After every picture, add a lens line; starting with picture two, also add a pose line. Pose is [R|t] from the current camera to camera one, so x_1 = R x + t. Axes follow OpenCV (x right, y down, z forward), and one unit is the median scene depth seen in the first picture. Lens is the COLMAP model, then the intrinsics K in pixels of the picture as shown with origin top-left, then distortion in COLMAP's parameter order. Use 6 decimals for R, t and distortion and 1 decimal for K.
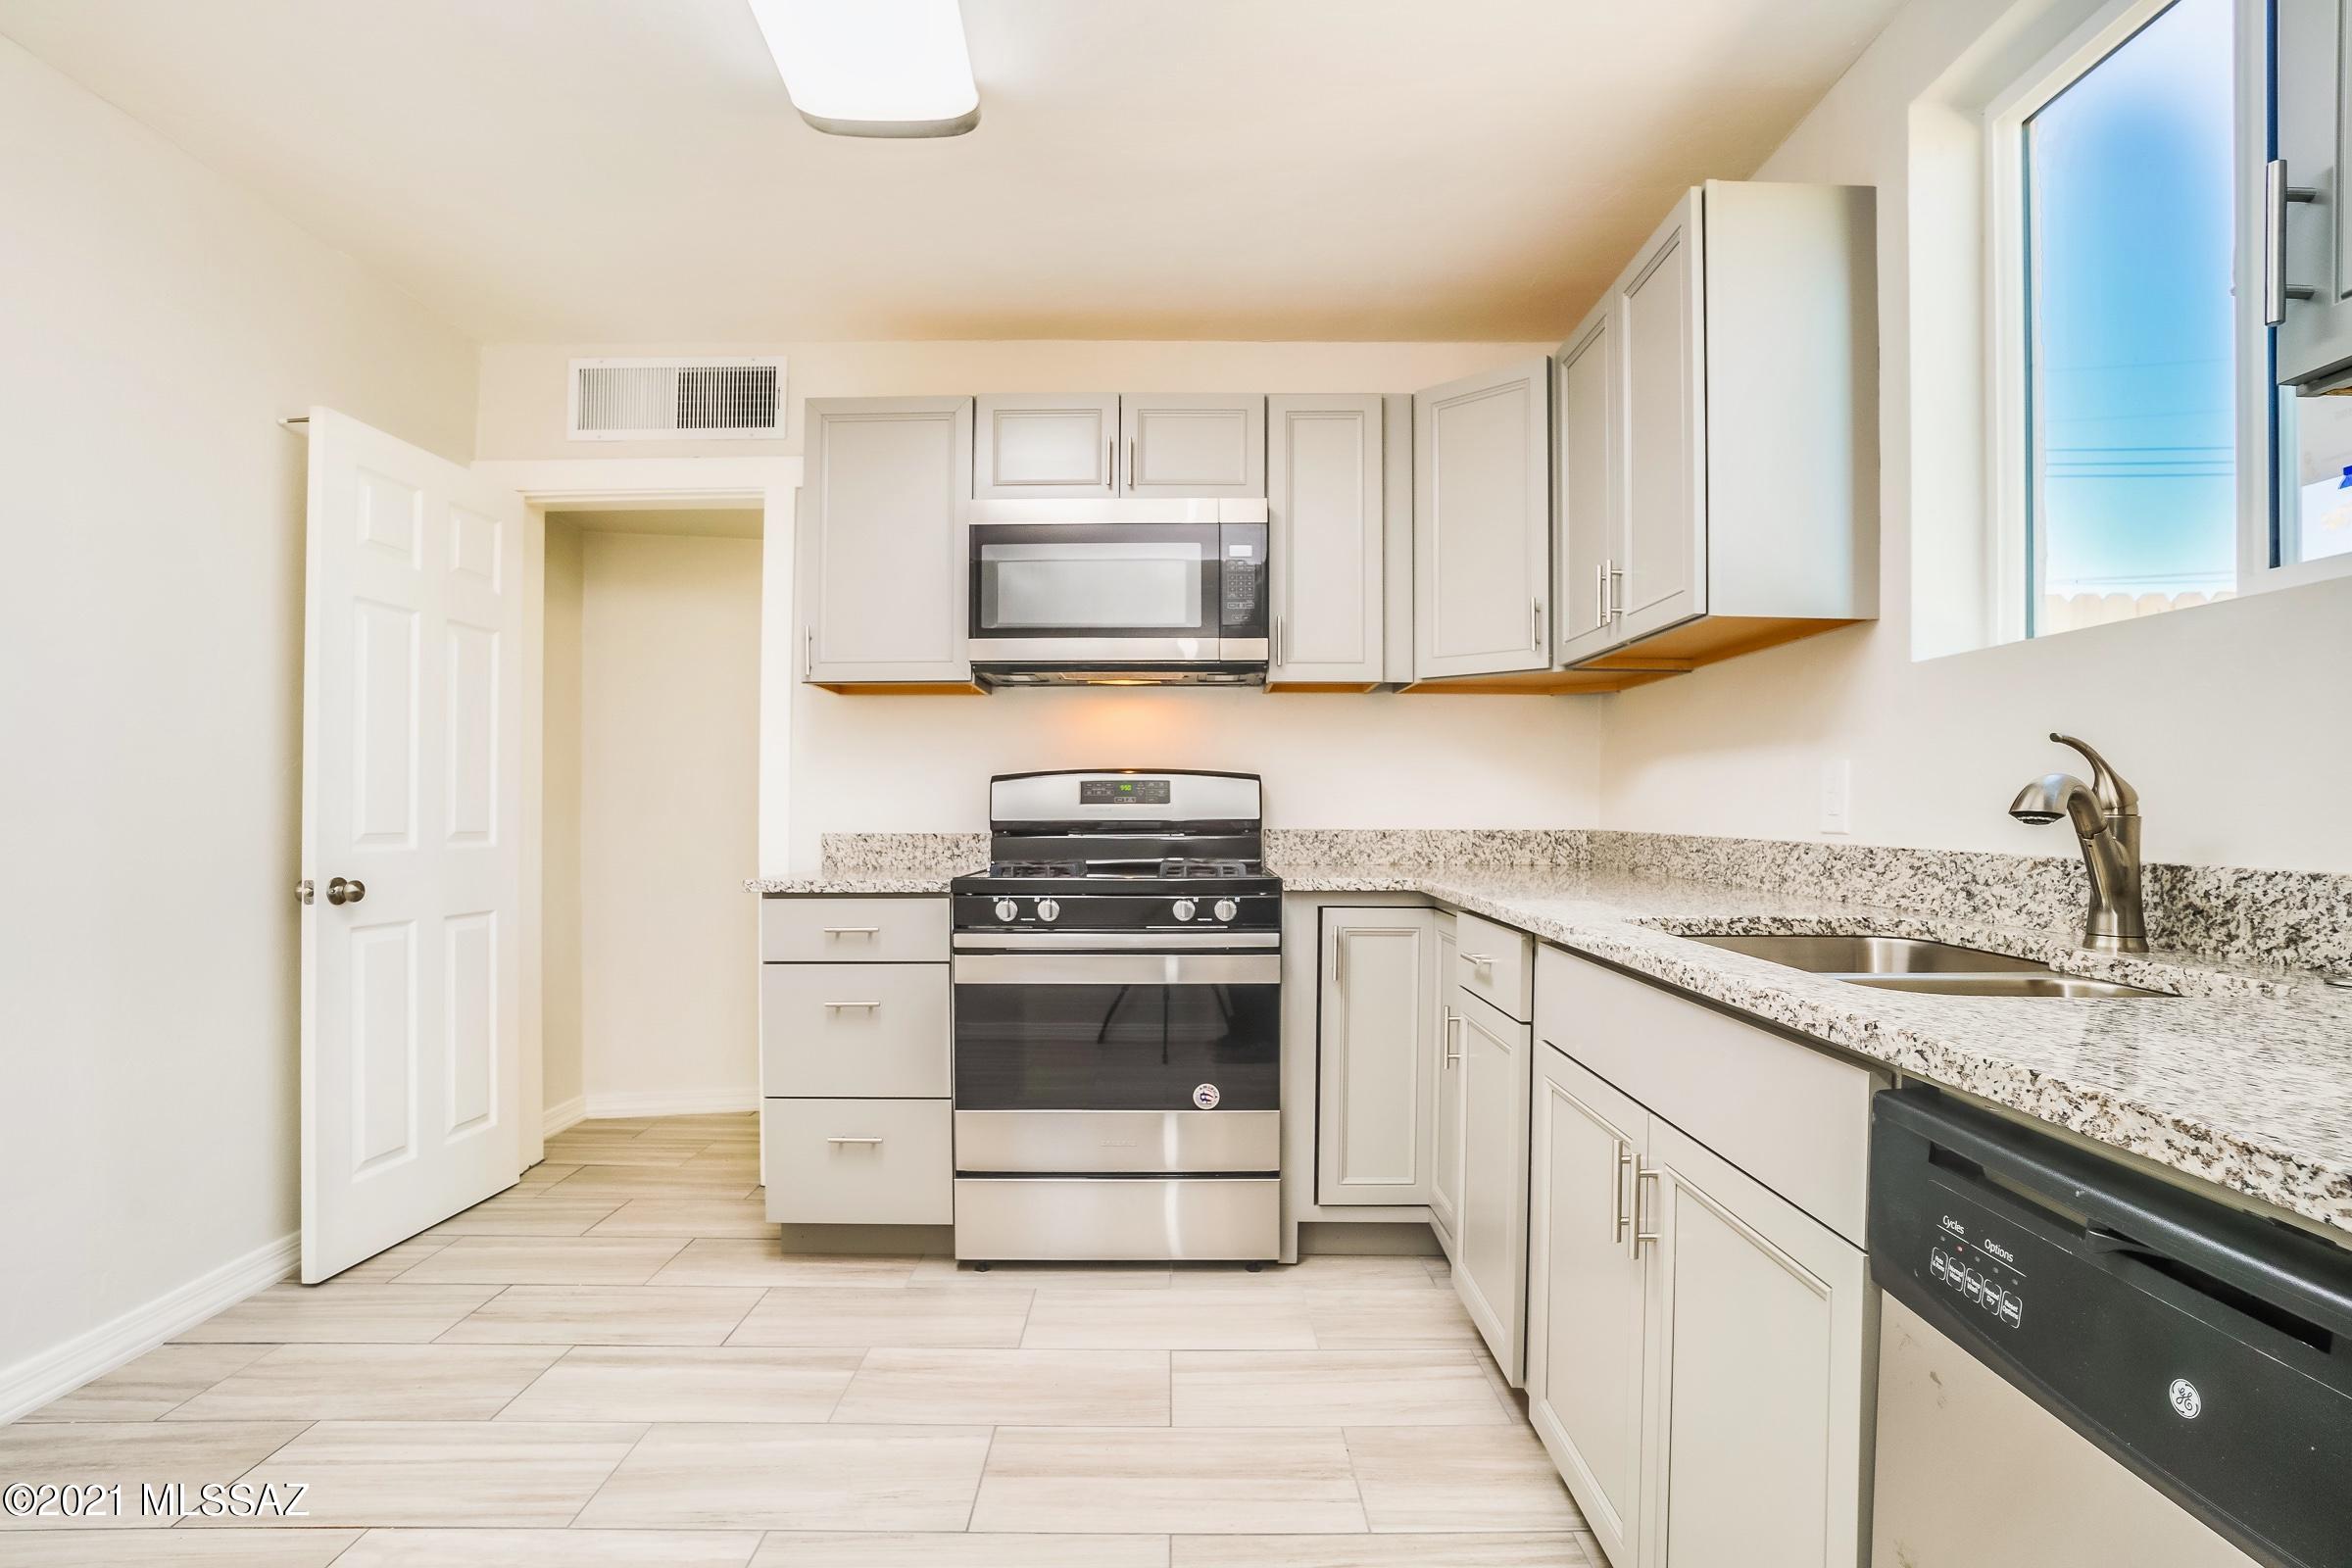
lens RADIAL K [[1158.7, 0, 1189.4], [0, 1158.7, 809.1], [0, 0, 1]] dist [-0.094991, 0.043805]
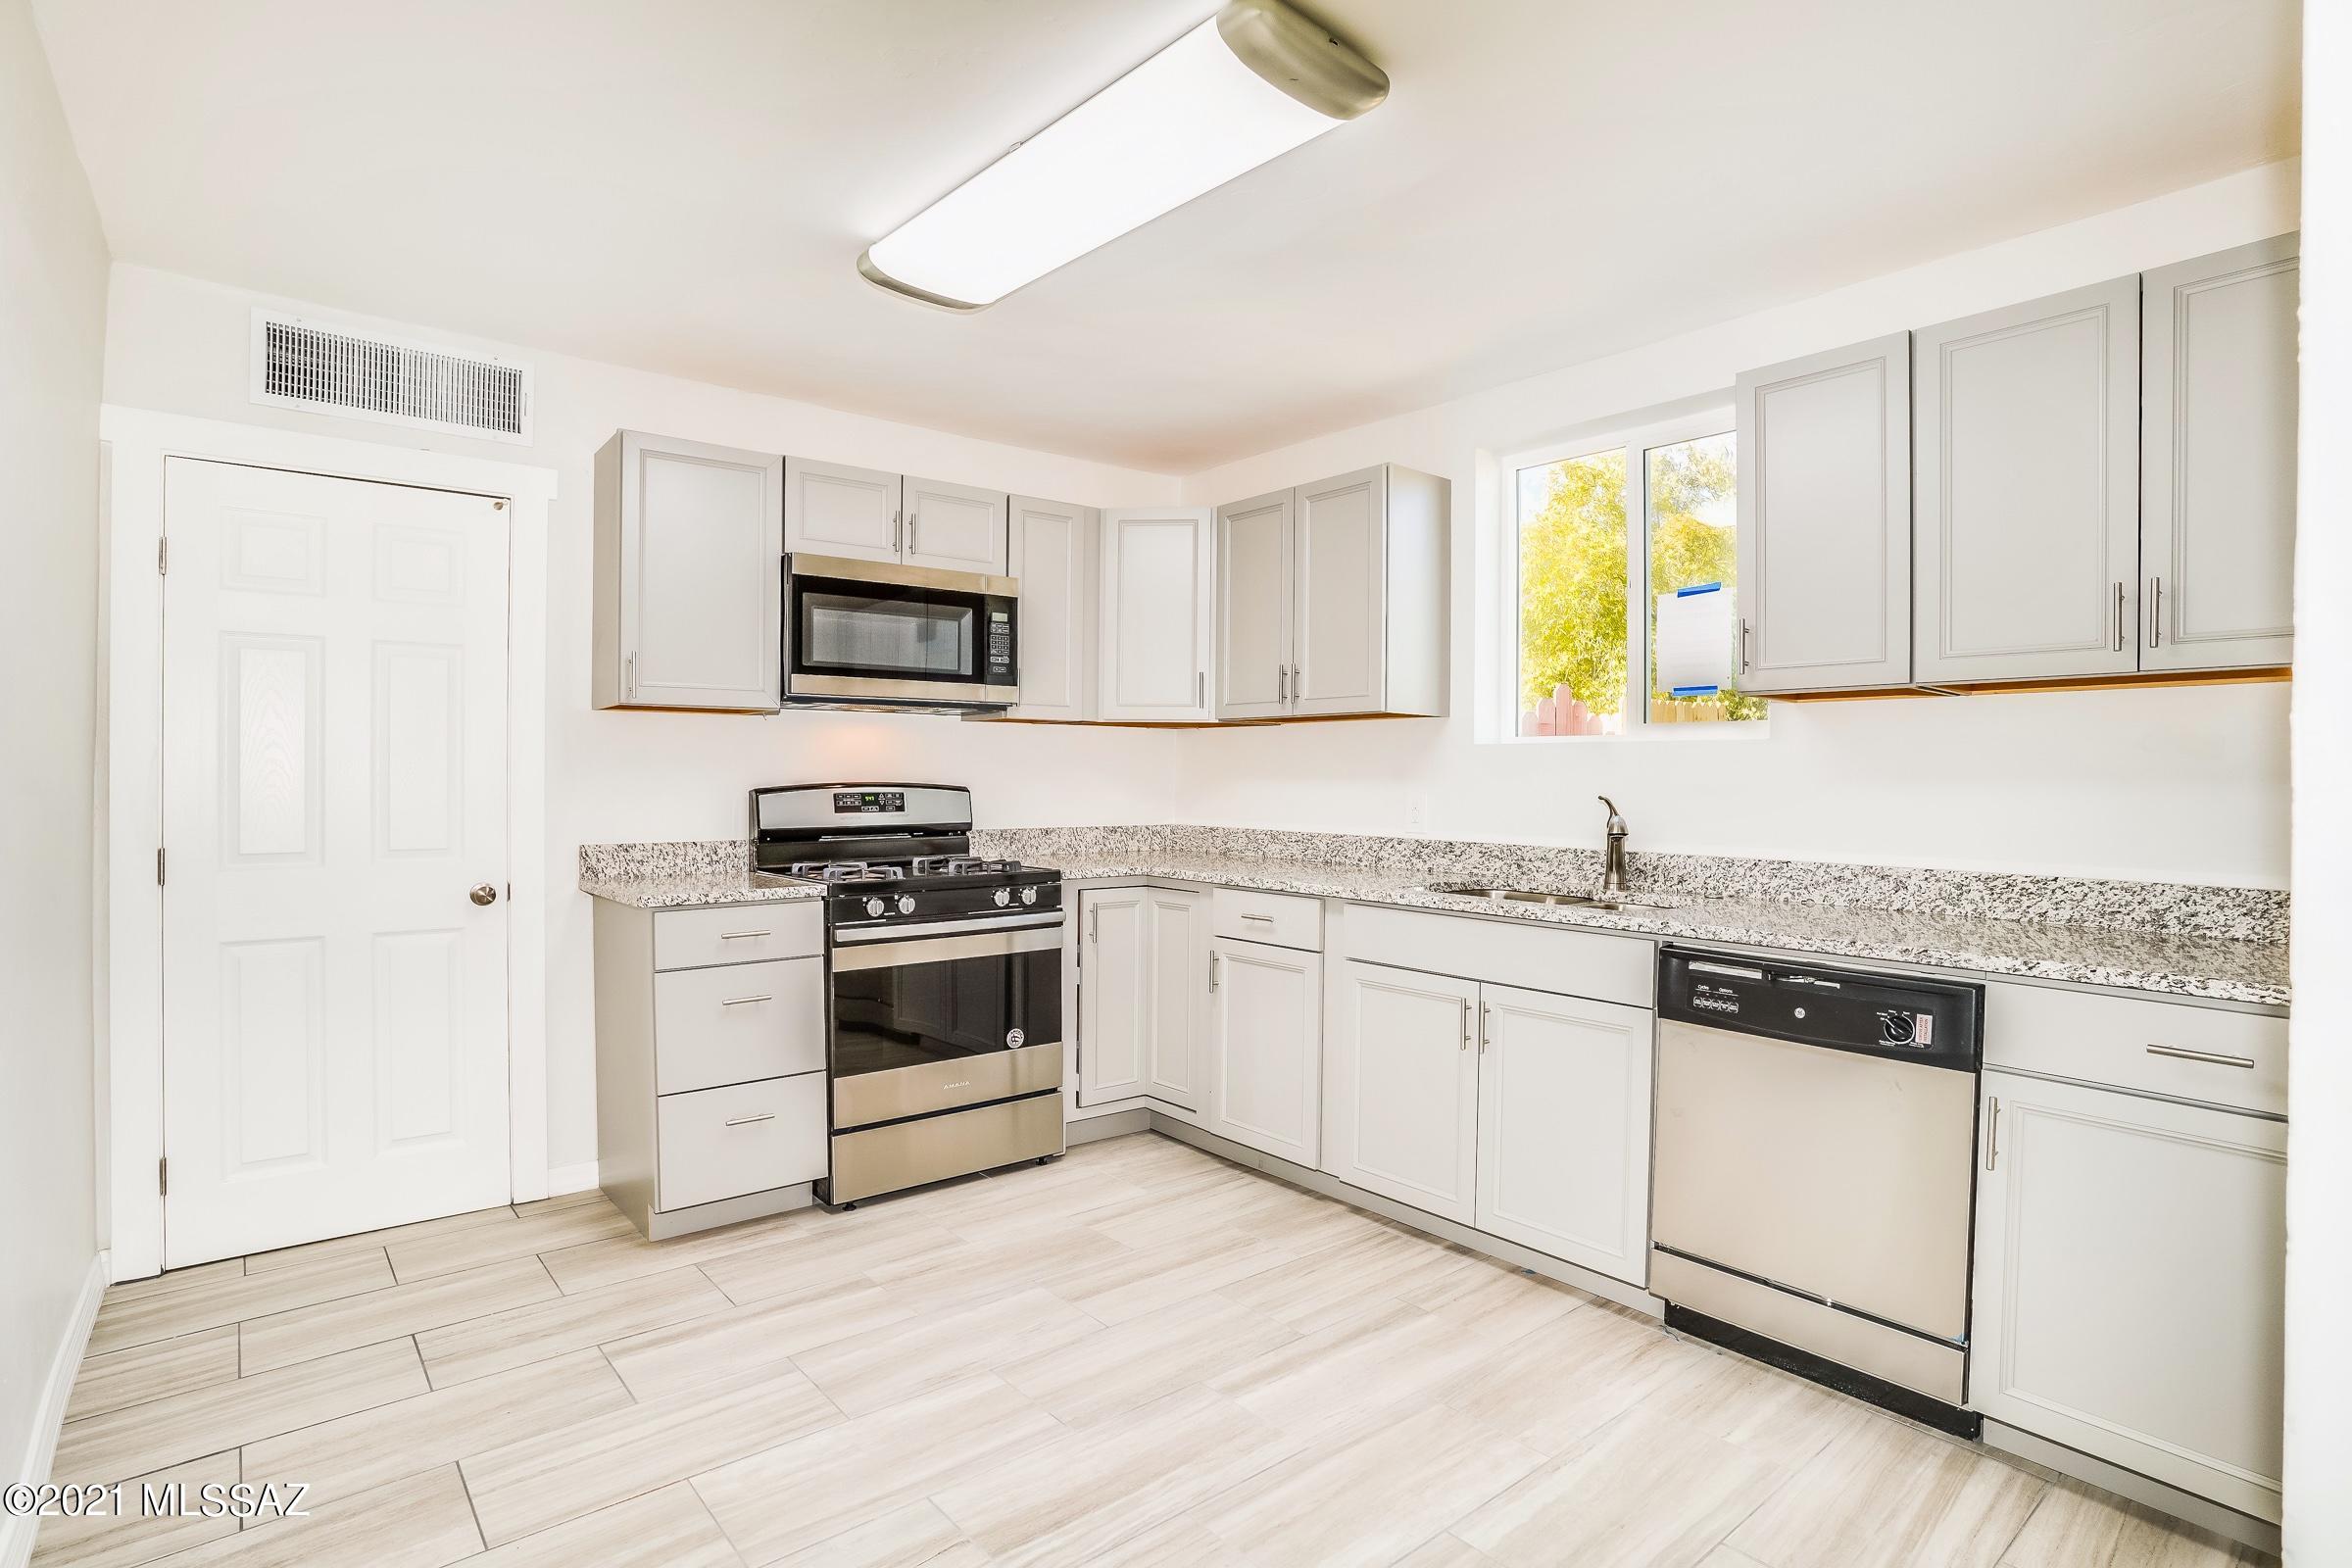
lens RADIAL K [[1173.2, 0, 1146.4], [0, 1173.2, 785.1], [0, 0, 1]] dist [-0.085538, 0.043391]
pose [[0.787608, -0.003651, 0.616166, -0.691841], [-0.002577, 0.999954, 0.009219, -0.053546], [-0.616171, -0.008848, 0.787562, -0.143281]]
